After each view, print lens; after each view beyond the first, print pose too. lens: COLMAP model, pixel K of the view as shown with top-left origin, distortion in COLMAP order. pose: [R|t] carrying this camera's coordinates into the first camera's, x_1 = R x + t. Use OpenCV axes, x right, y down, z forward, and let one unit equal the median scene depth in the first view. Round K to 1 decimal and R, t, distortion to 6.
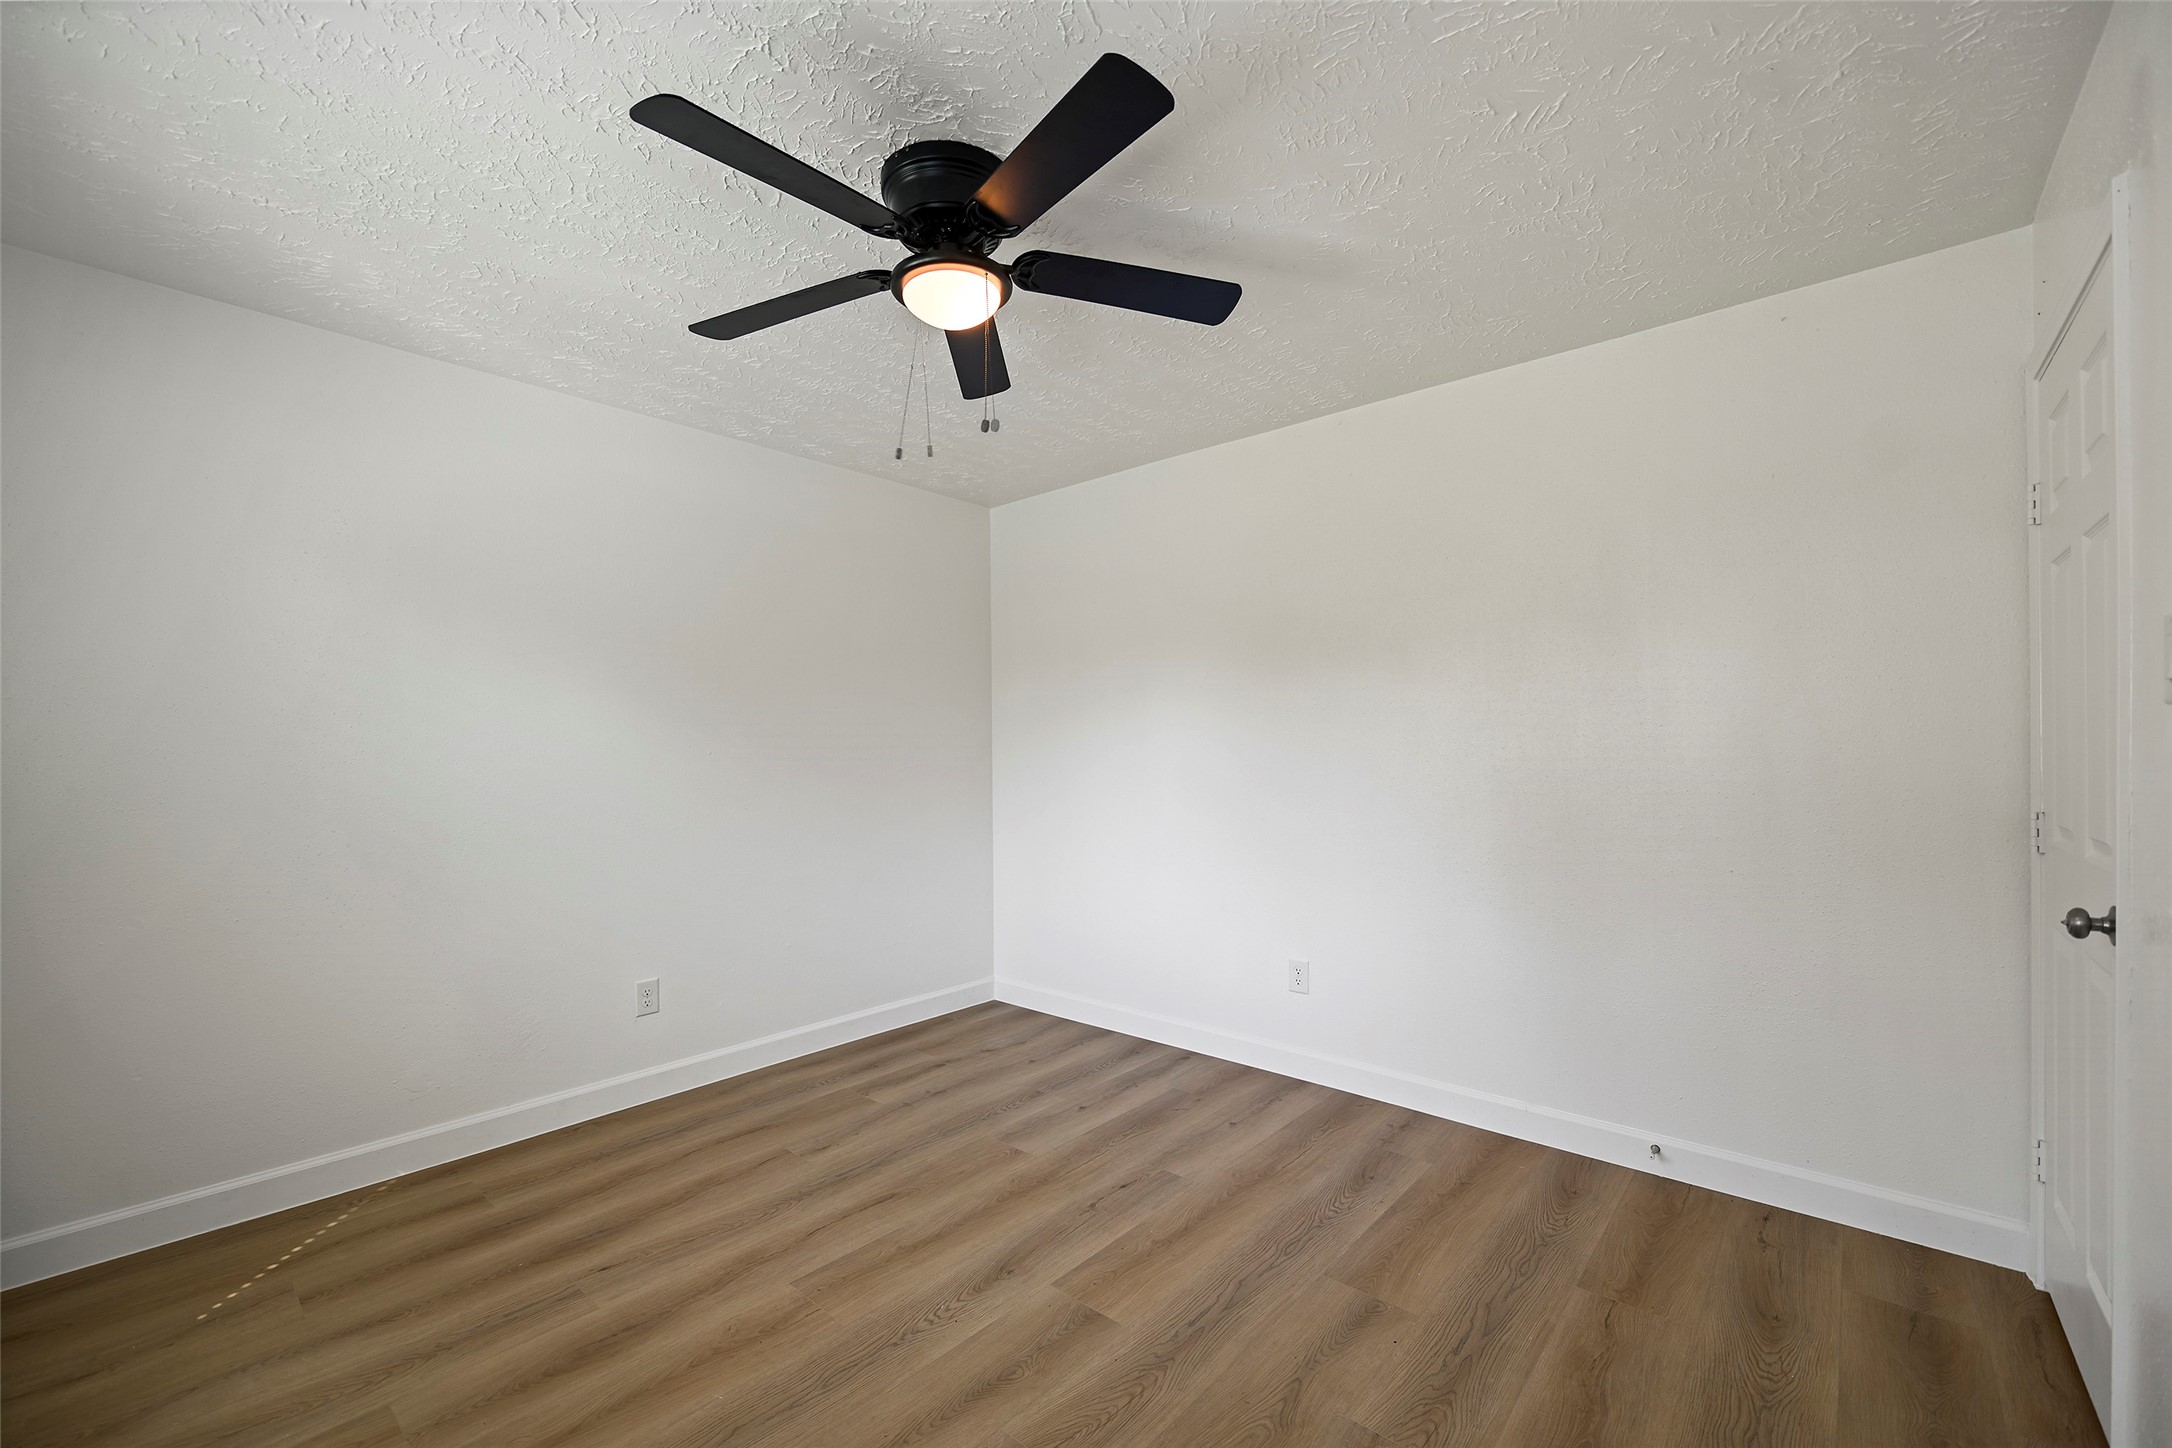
lens RADIAL K [[880.5, 0, 1081.2], [0, 880.5, 742.3], [0, 0, 1]] dist [0.000591, 0.000085]
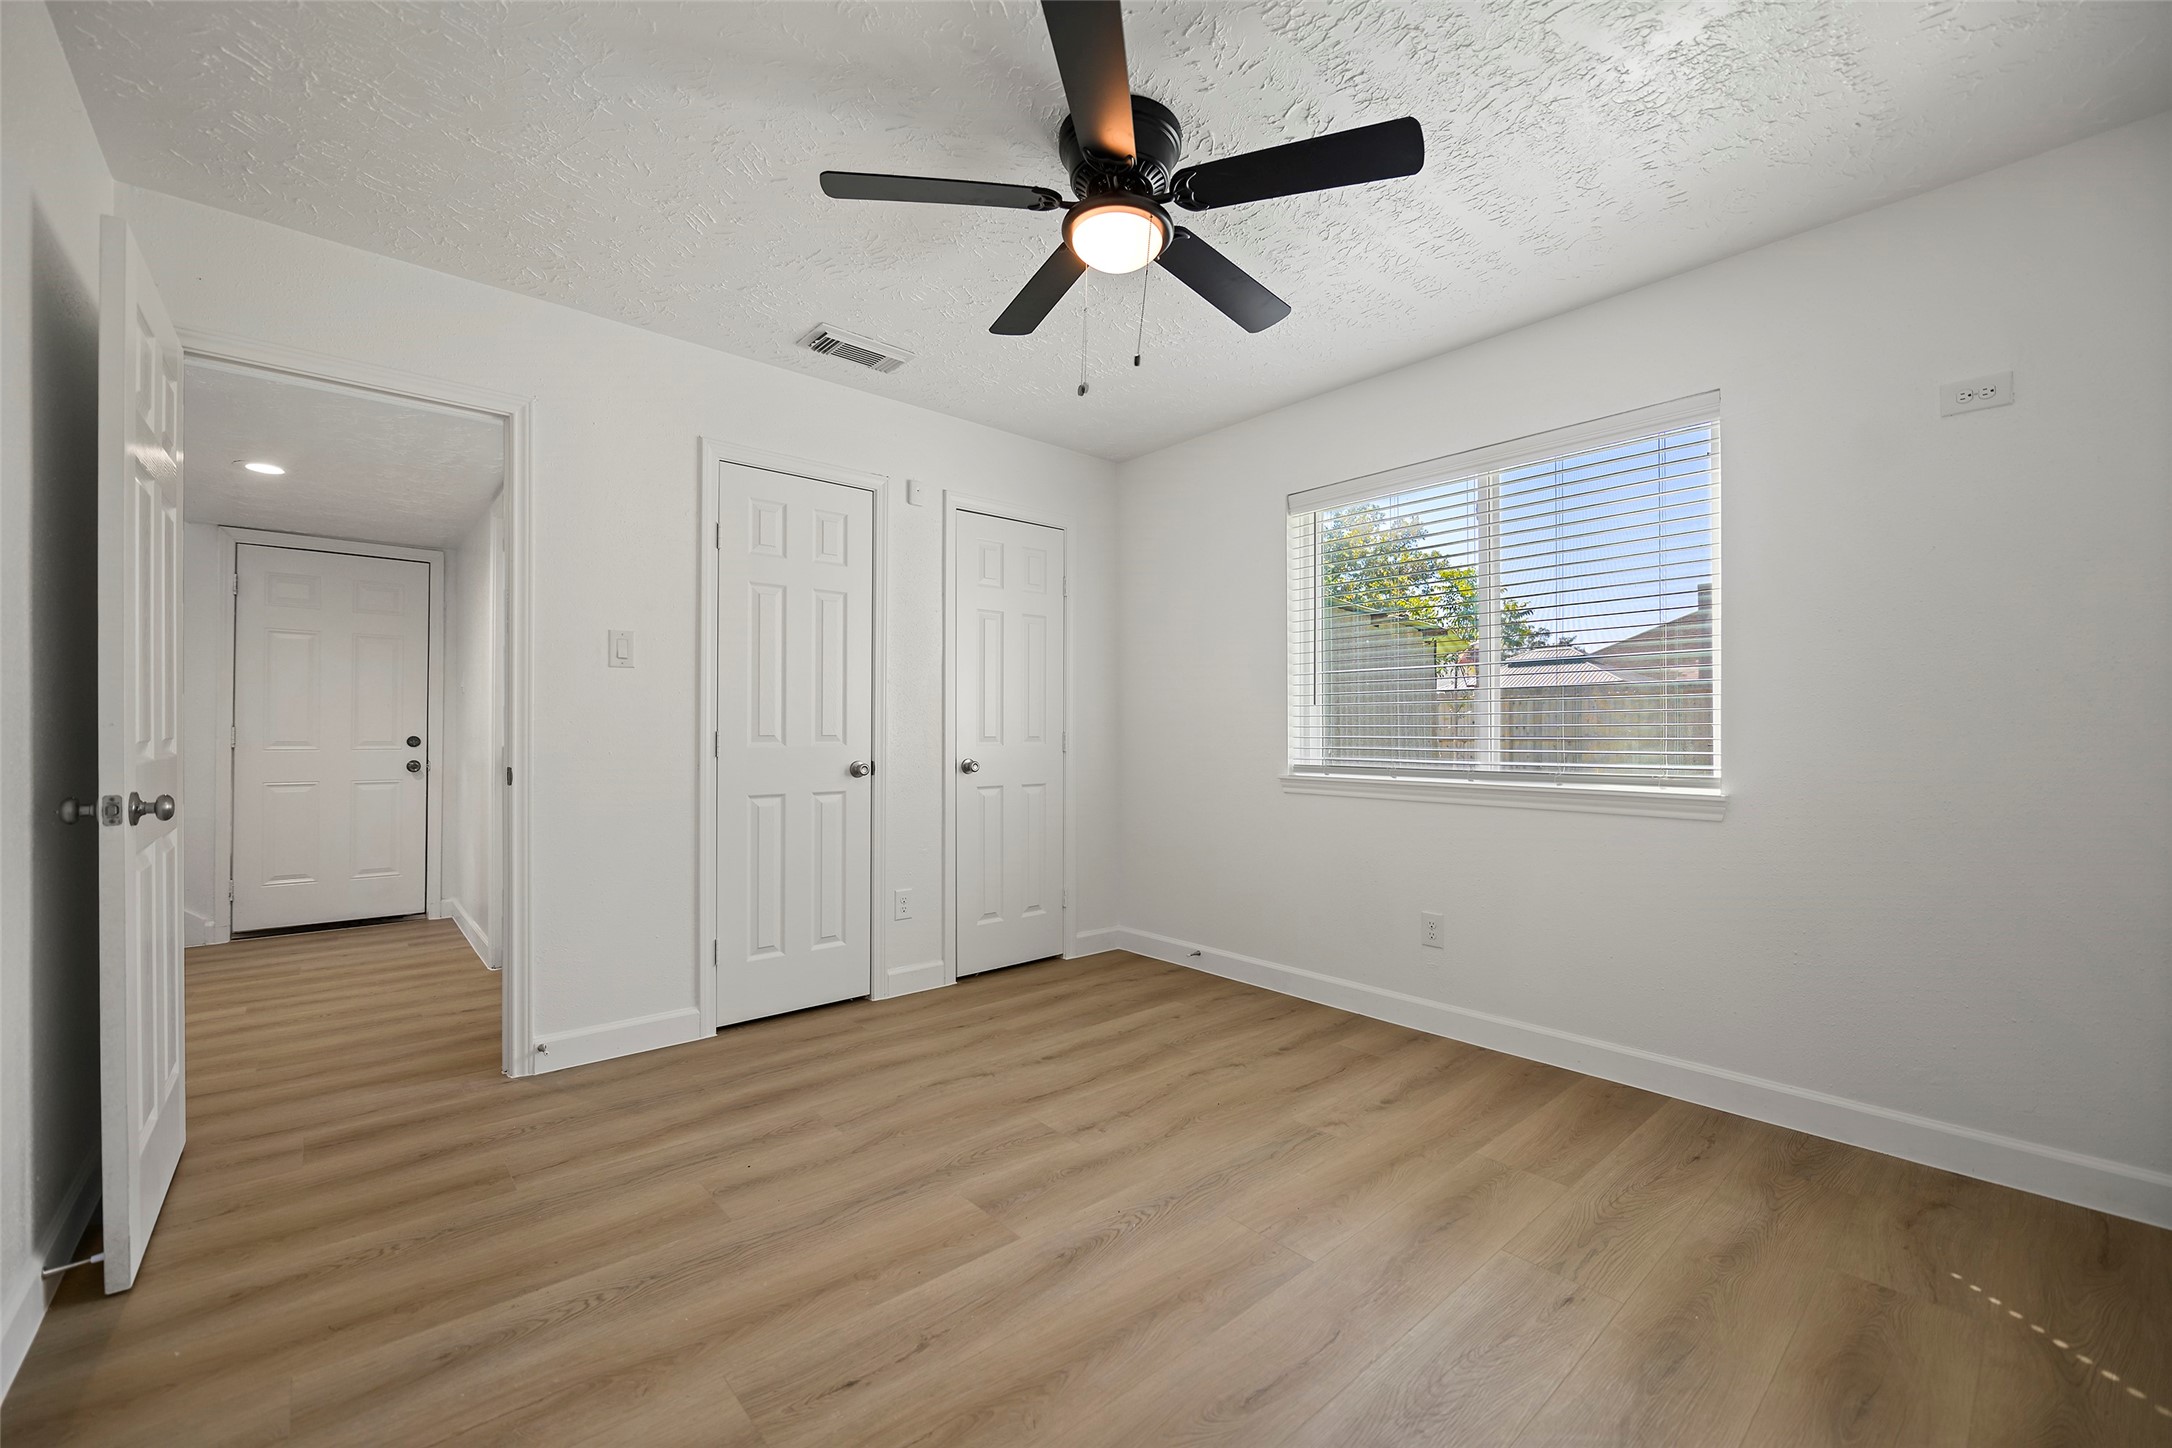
lens RADIAL K [[880.5, 0, 1081.2], [0, 880.5, 742.3], [0, 0, 1]] dist [0.000591, 0.000085]
pose [[-0.990988, 0.004936, 0.133862, -0.225910], [0.004206, 0.999975, -0.005741, 0.105225], [-0.133887, -0.005126, -0.990983, 1.922105]]
